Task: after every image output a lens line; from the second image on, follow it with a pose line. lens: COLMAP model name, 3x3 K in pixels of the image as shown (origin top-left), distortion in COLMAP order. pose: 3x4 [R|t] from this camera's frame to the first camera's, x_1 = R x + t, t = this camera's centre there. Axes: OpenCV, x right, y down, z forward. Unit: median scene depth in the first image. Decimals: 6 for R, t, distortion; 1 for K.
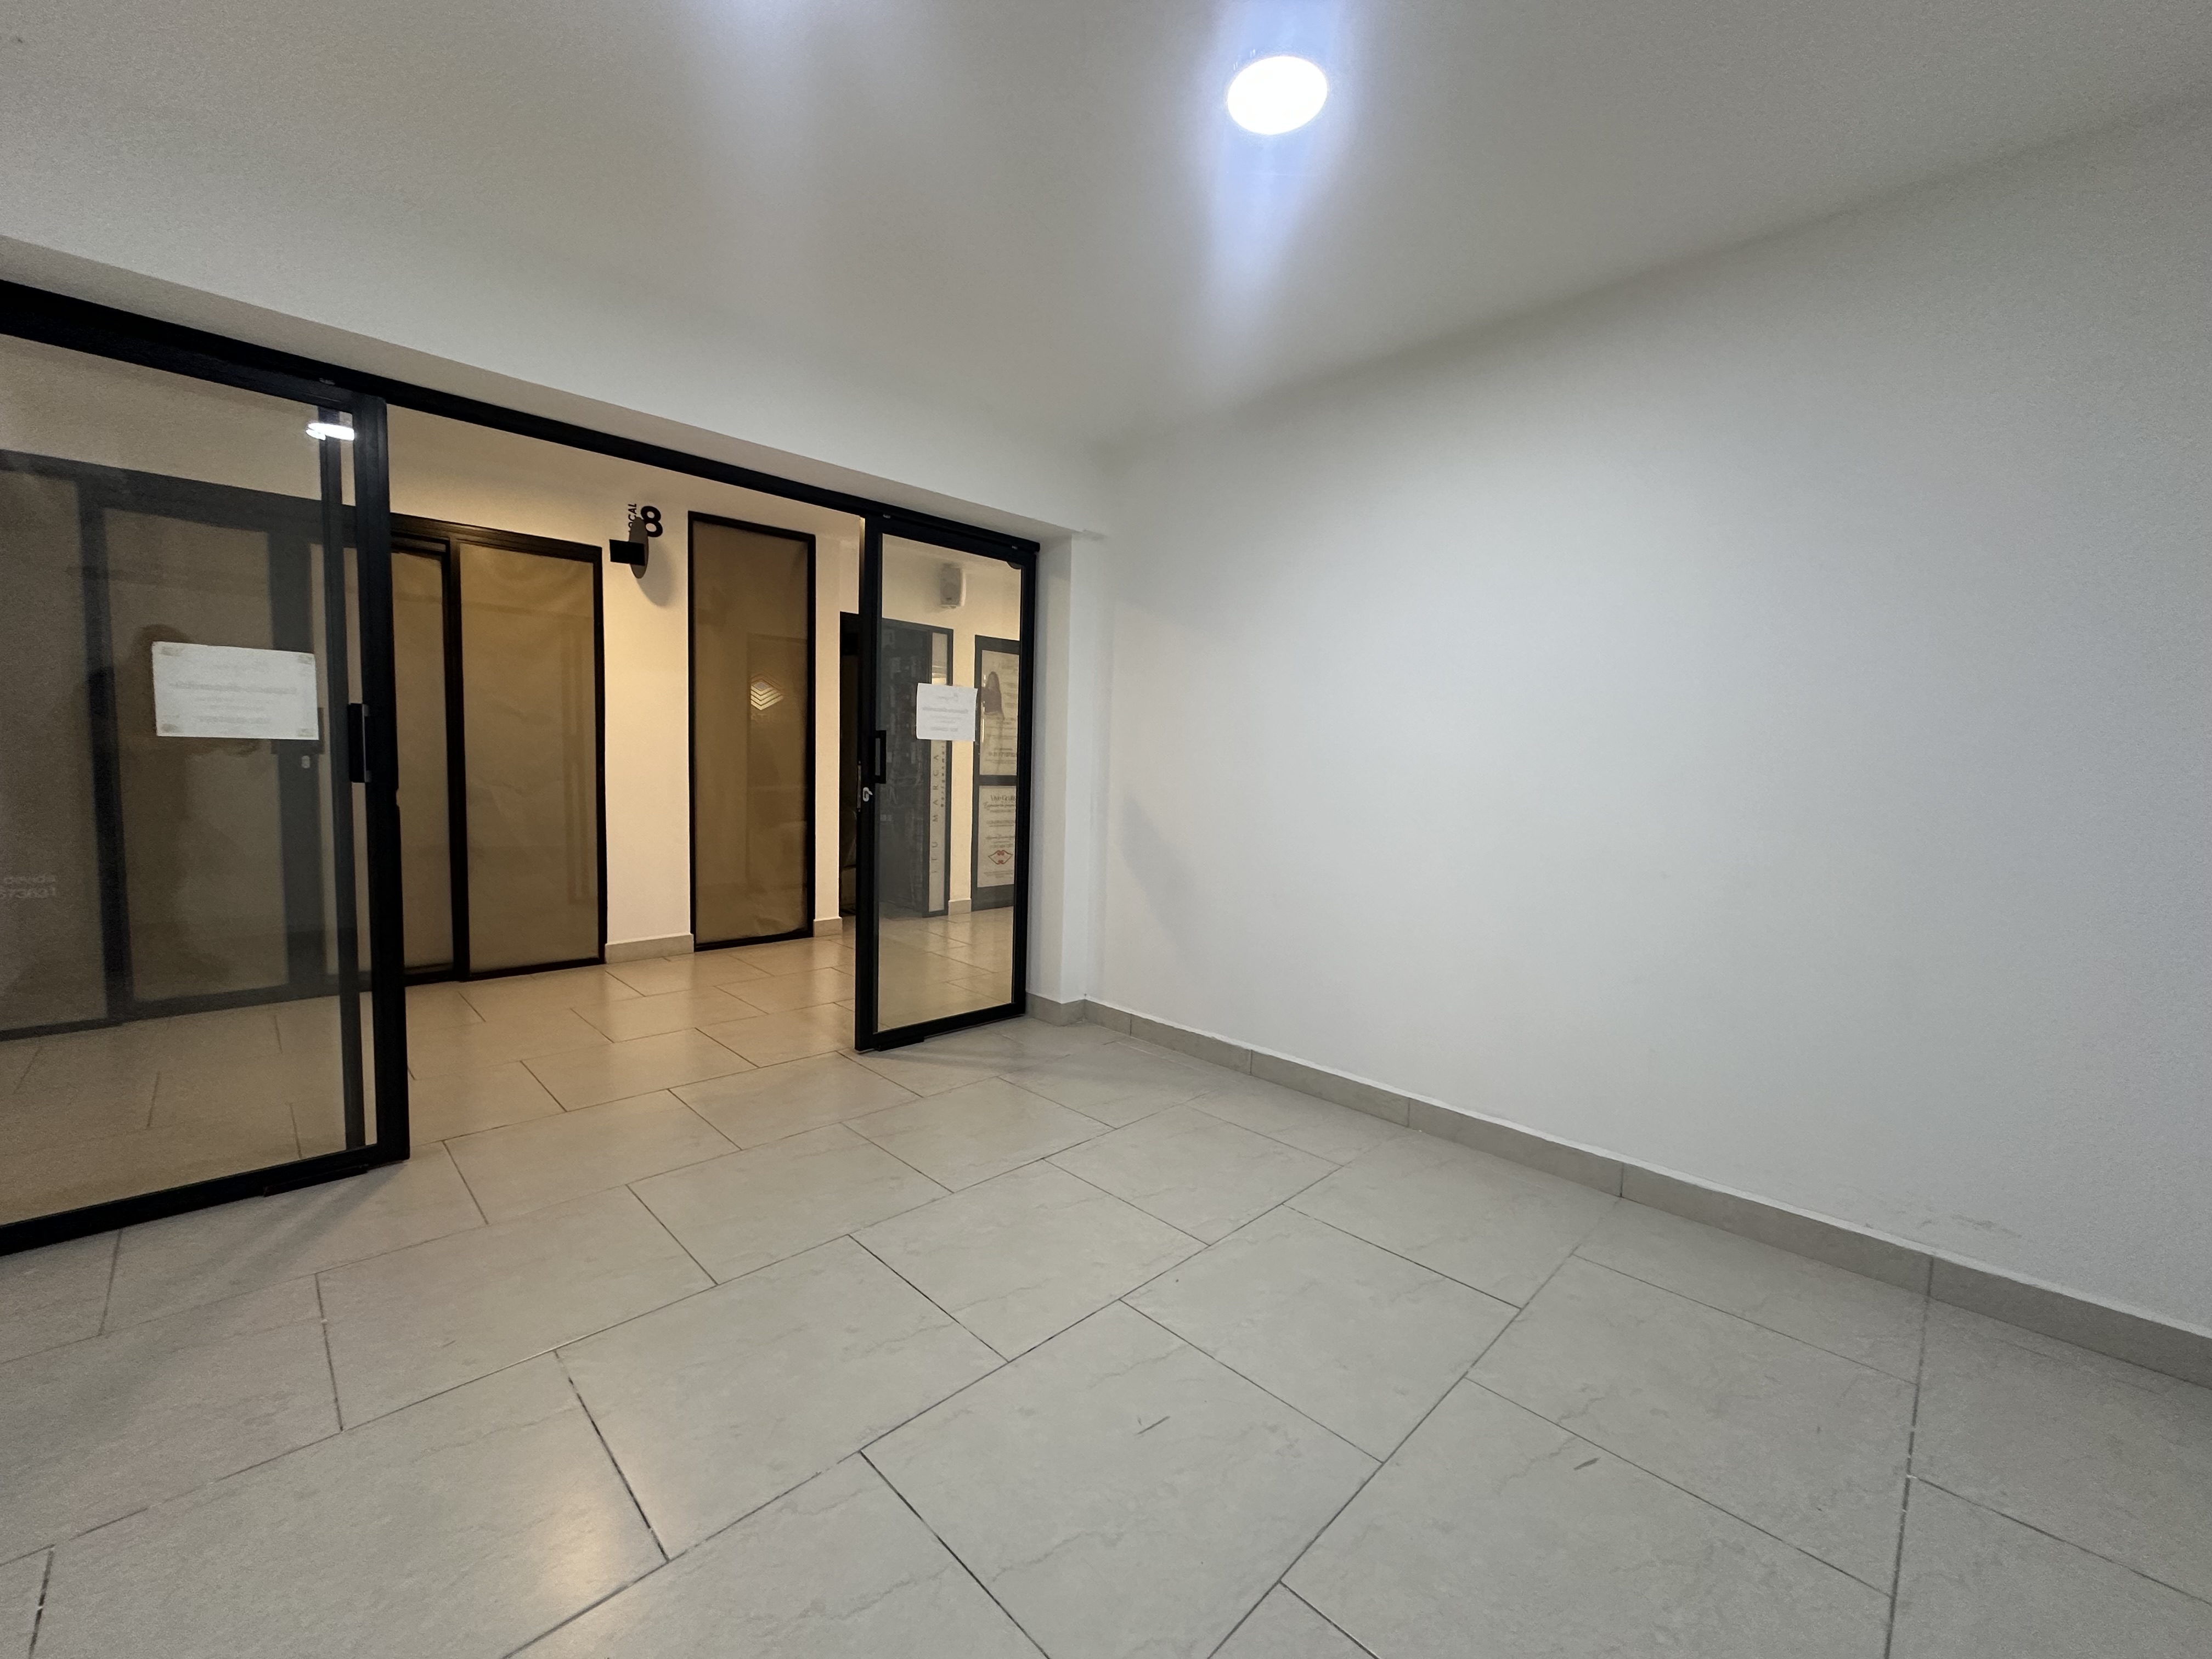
lens RADIAL K [[881.6, 0, 1105.6], [0, 881.6, 824.8], [0, 0, 1]] dist [-0.003726, 0.000786]
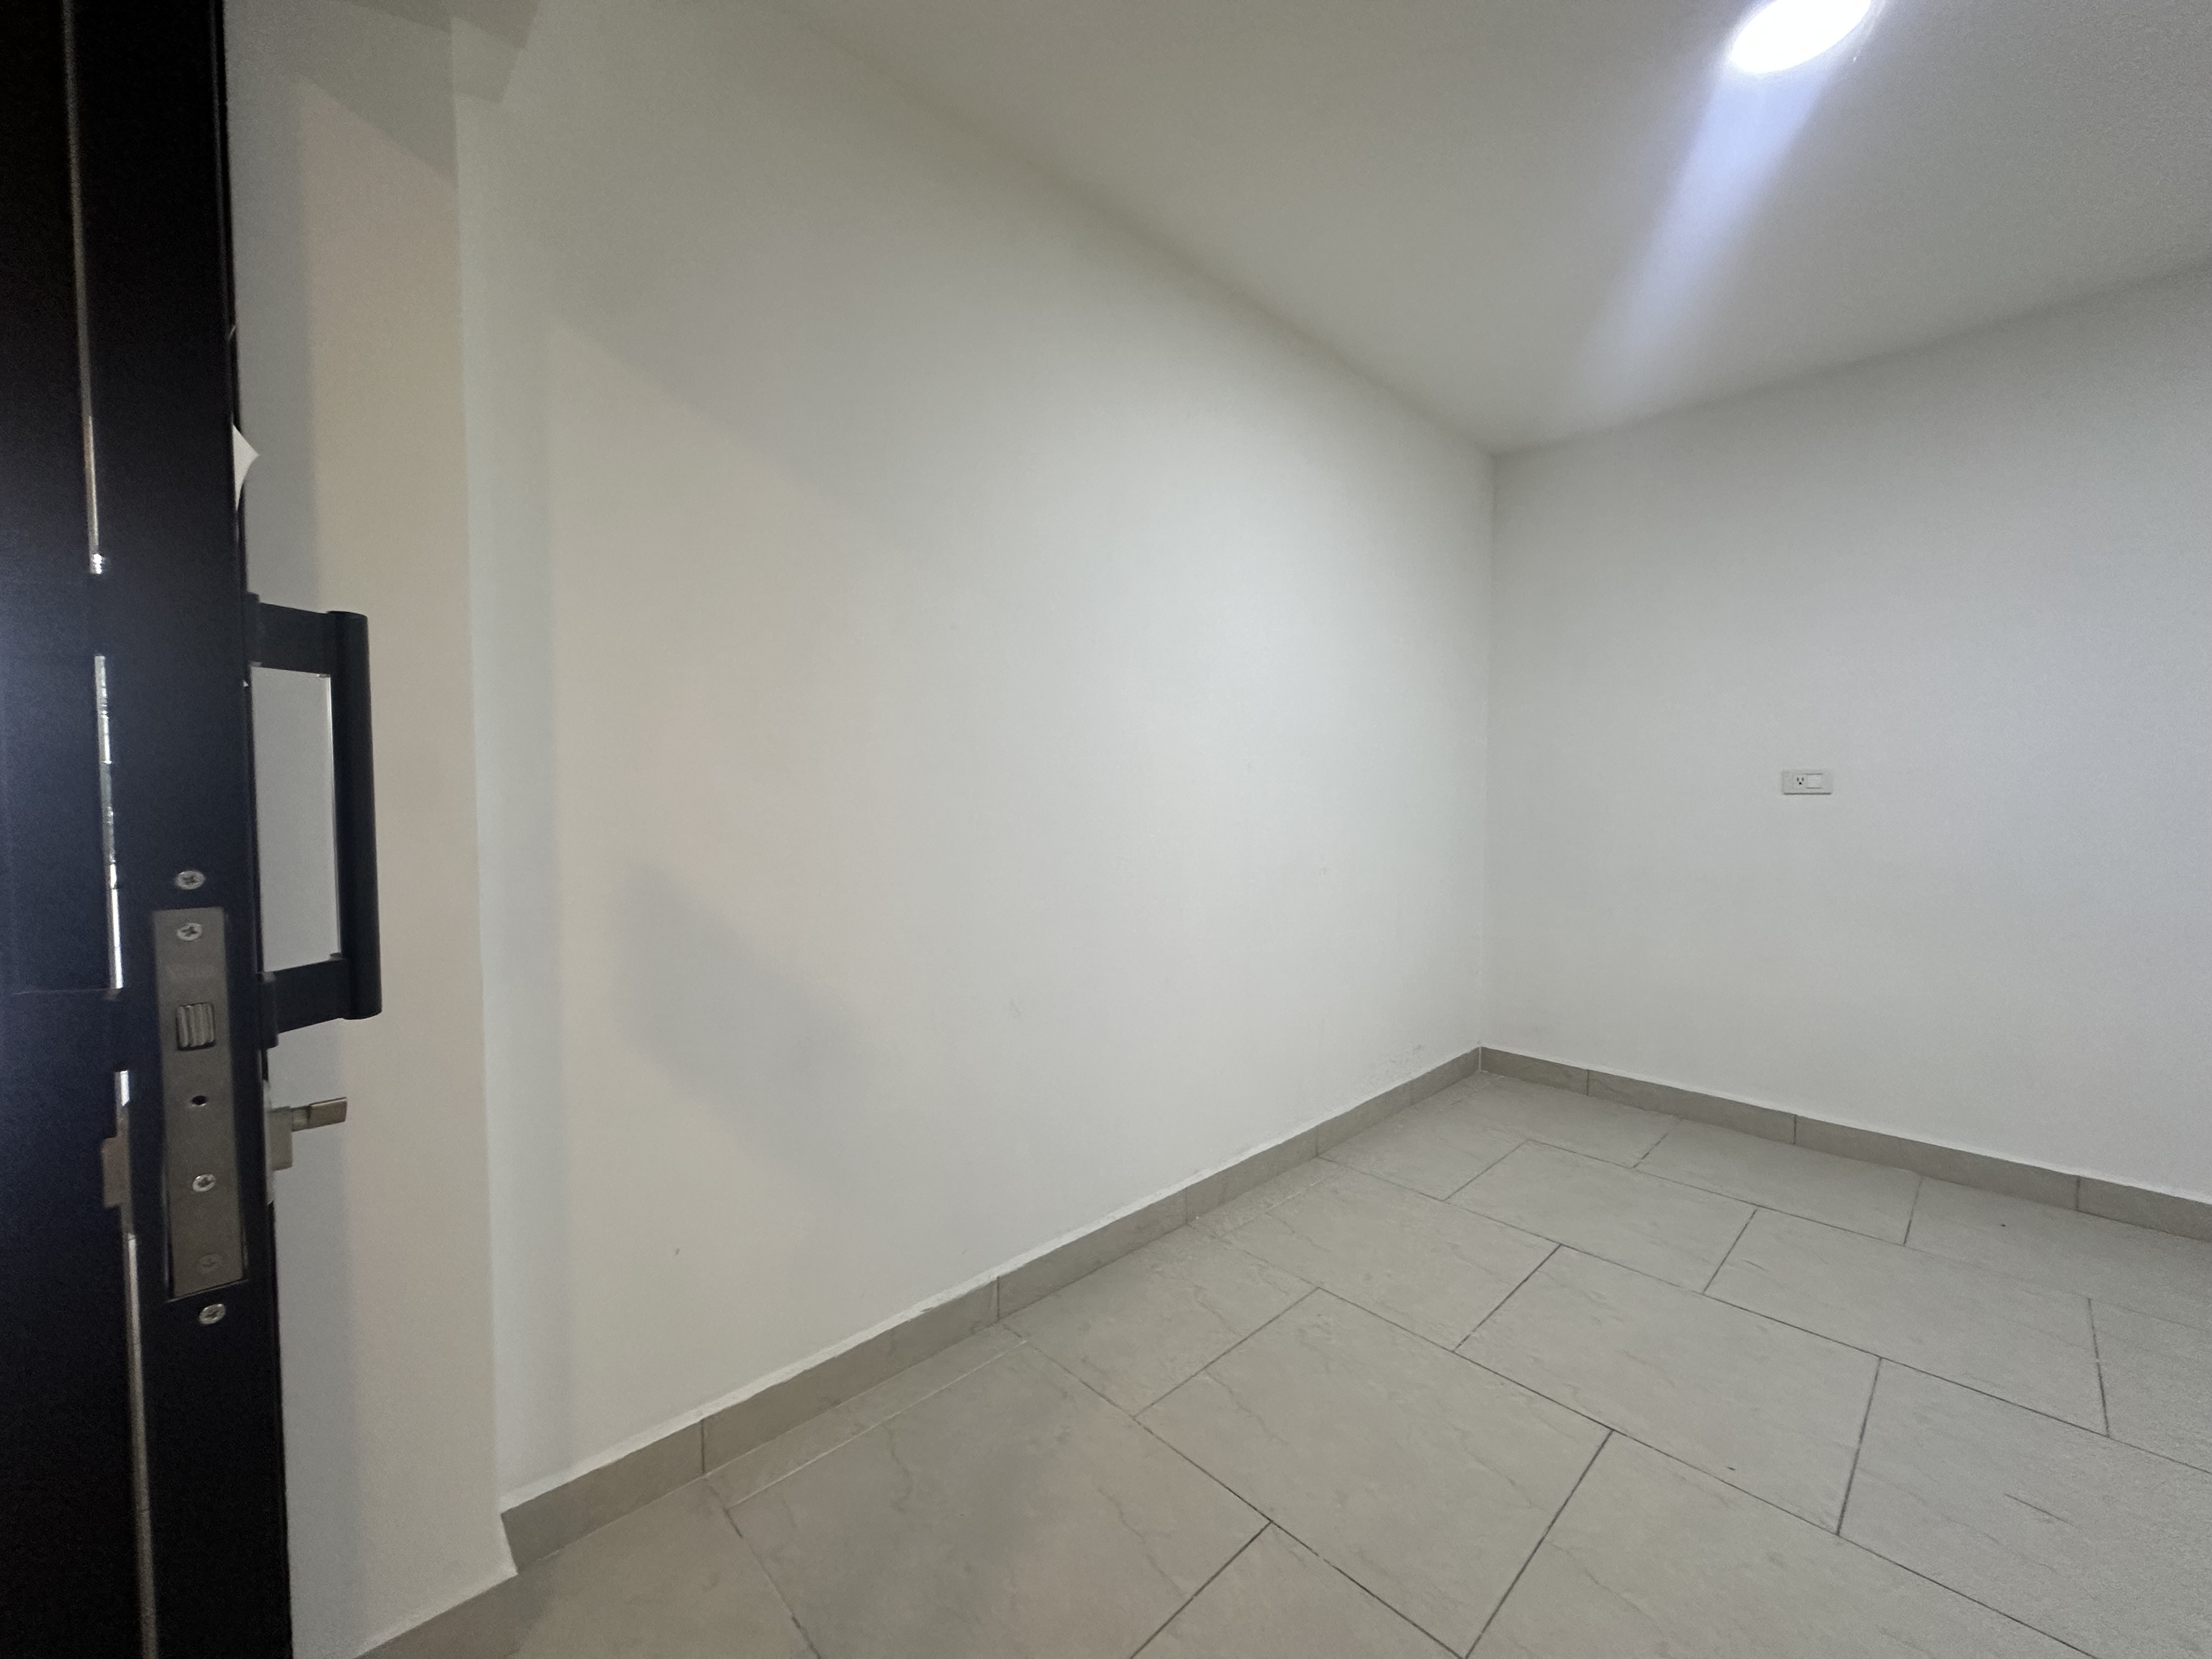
lens RADIAL K [[881.6, 0, 1103.5], [0, 881.6, 828.4], [0, 0, 1]] dist [-0.003726, 0.000786]
pose [[0.016938, -0.077323, 0.996862, -0.528682], [0.067209, 0.994838, 0.076024, -0.106899], [-0.997595, 0.065710, 0.022048, 1.219226]]
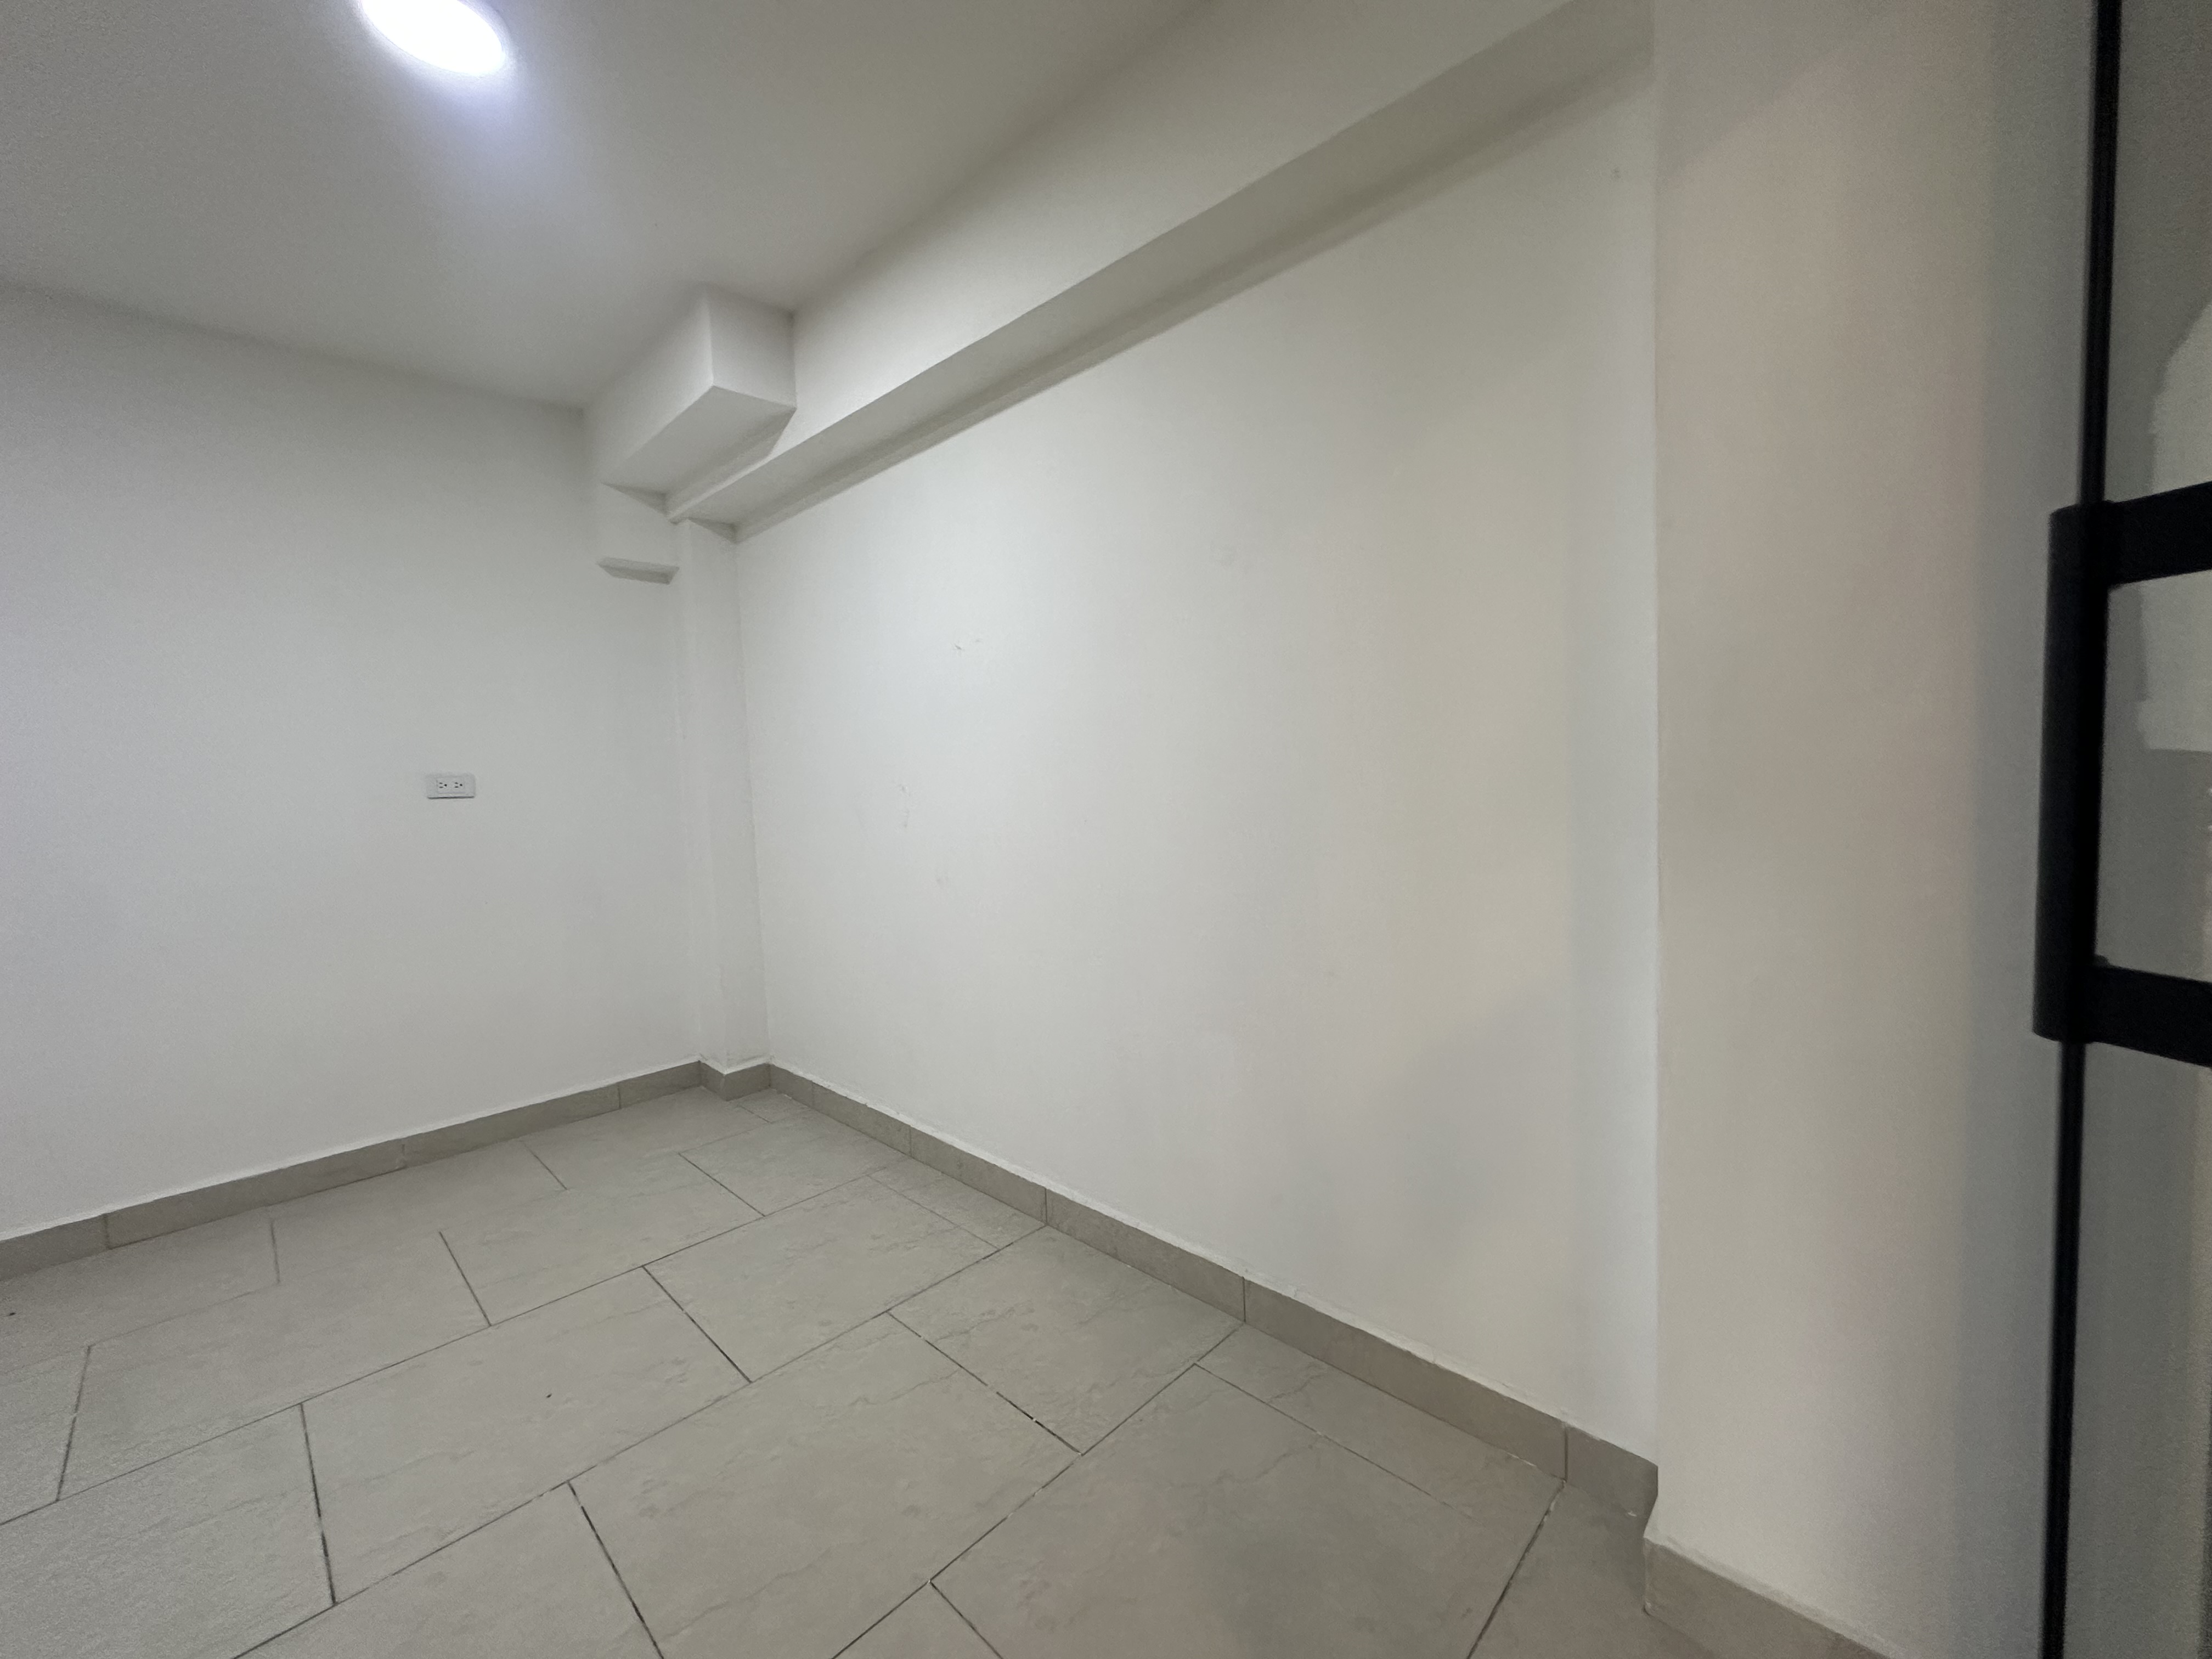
lens RADIAL K [[881.6, 0, 1111.8], [0, 881.6, 827.2], [0, 0, 1]] dist [-0.003726, 0.000786]
pose [[-0.999738, 0.016545, -0.015819, -0.640332], [0.014163, 0.990004, 0.140328, -0.102743], [0.017983, 0.140067, -0.989979, 1.075774]]
